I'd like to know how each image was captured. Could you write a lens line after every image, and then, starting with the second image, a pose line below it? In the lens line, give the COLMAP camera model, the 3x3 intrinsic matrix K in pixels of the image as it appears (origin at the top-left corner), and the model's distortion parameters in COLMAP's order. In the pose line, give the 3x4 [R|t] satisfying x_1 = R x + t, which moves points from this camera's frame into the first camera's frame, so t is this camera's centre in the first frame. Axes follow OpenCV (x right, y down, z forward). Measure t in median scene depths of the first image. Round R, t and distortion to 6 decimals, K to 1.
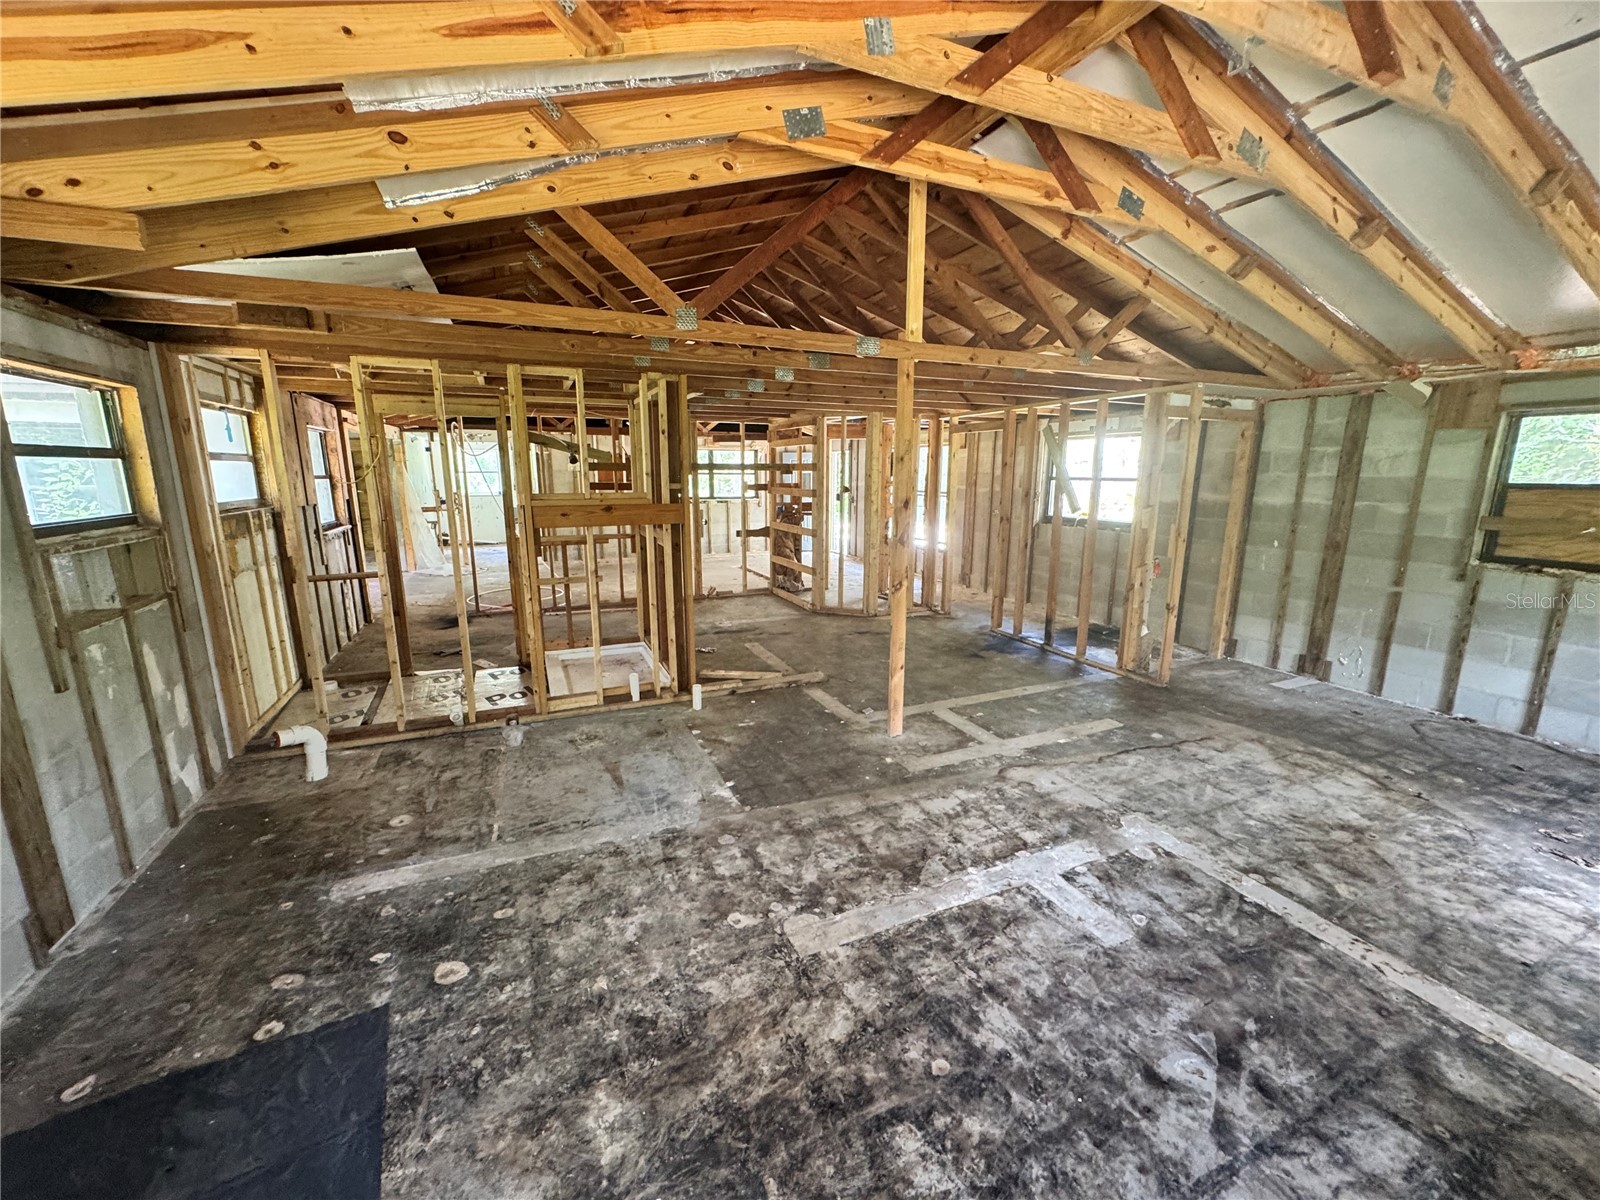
lens RADIAL K [[638.0, 0, 798.0], [0, 638.0, 599.8], [0, 0, 1]] dist [-0.003291, -0.000045]
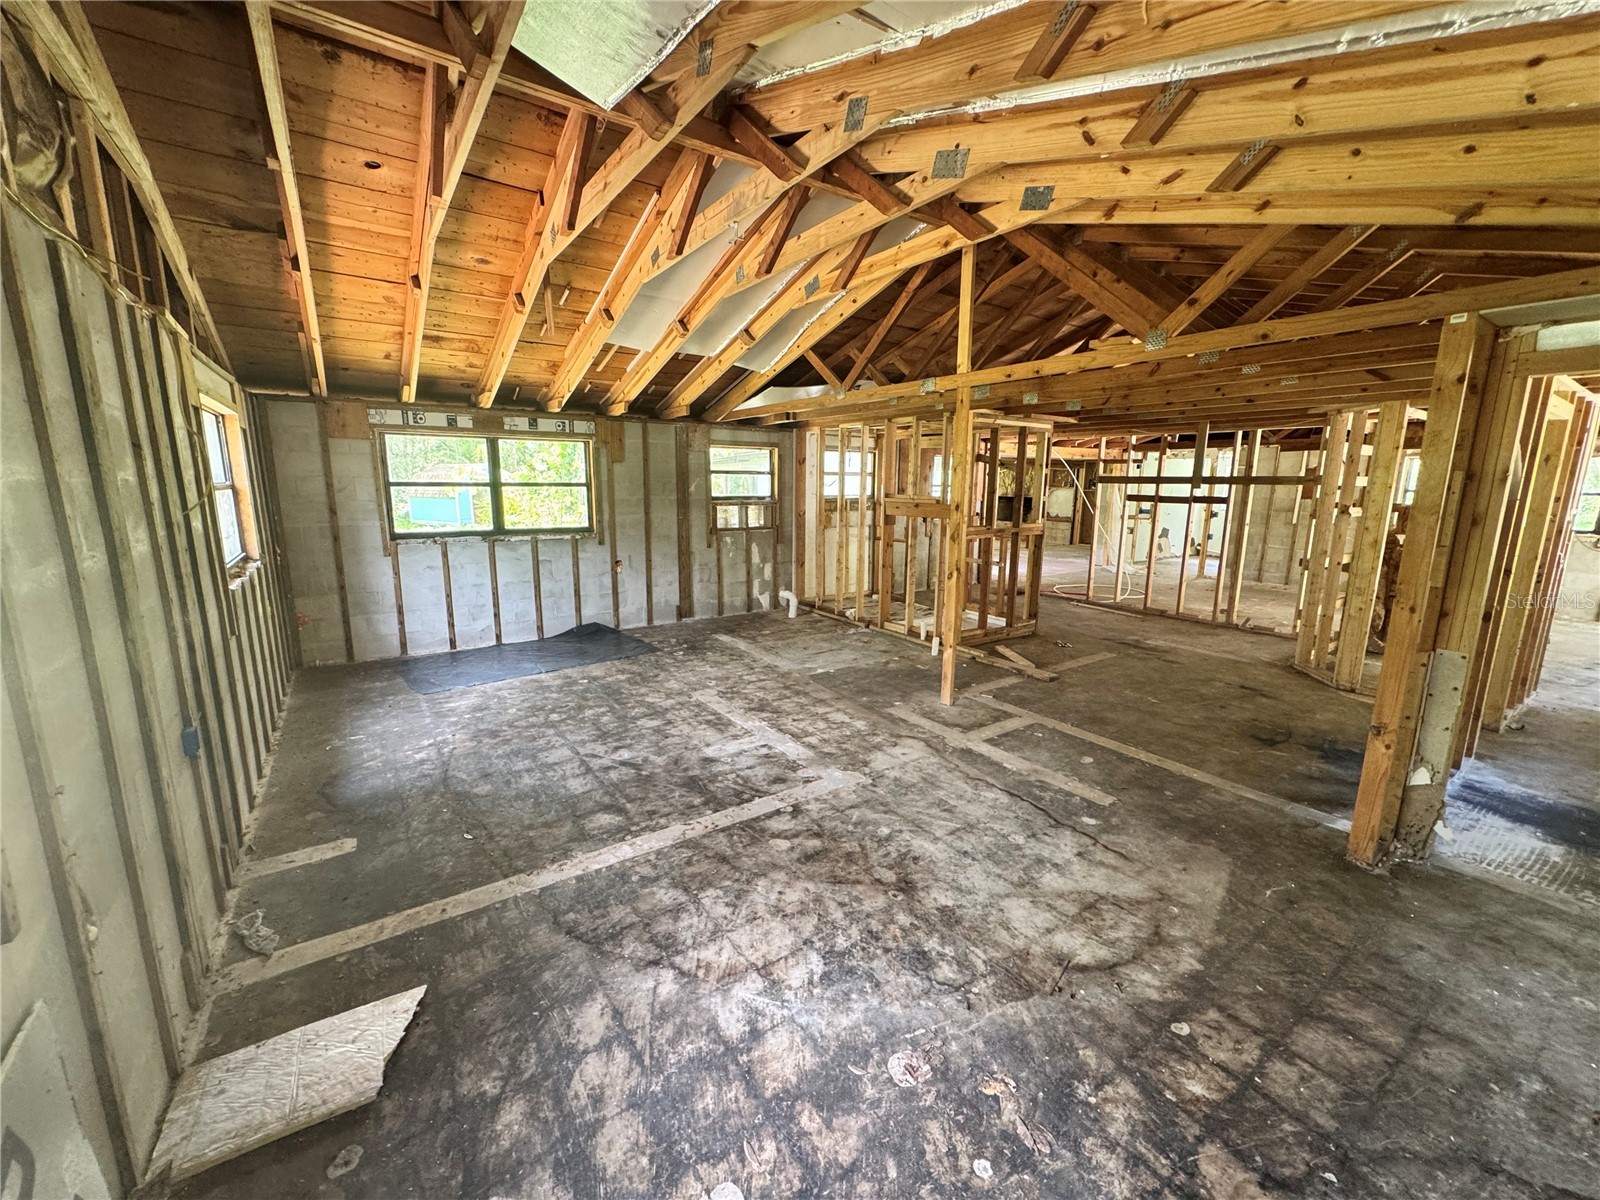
lens RADIAL K [[638.0, 0, 800.4], [0, 638.0, 600.1], [0, 0, 1]] dist [-0.003291, -0.000045]
pose [[0.192786, 0.180514, -0.964494, 1.657934], [-0.204191, 0.968795, 0.140505, -0.115569], [0.959760, 0.169853, 0.223630, 0.617175]]
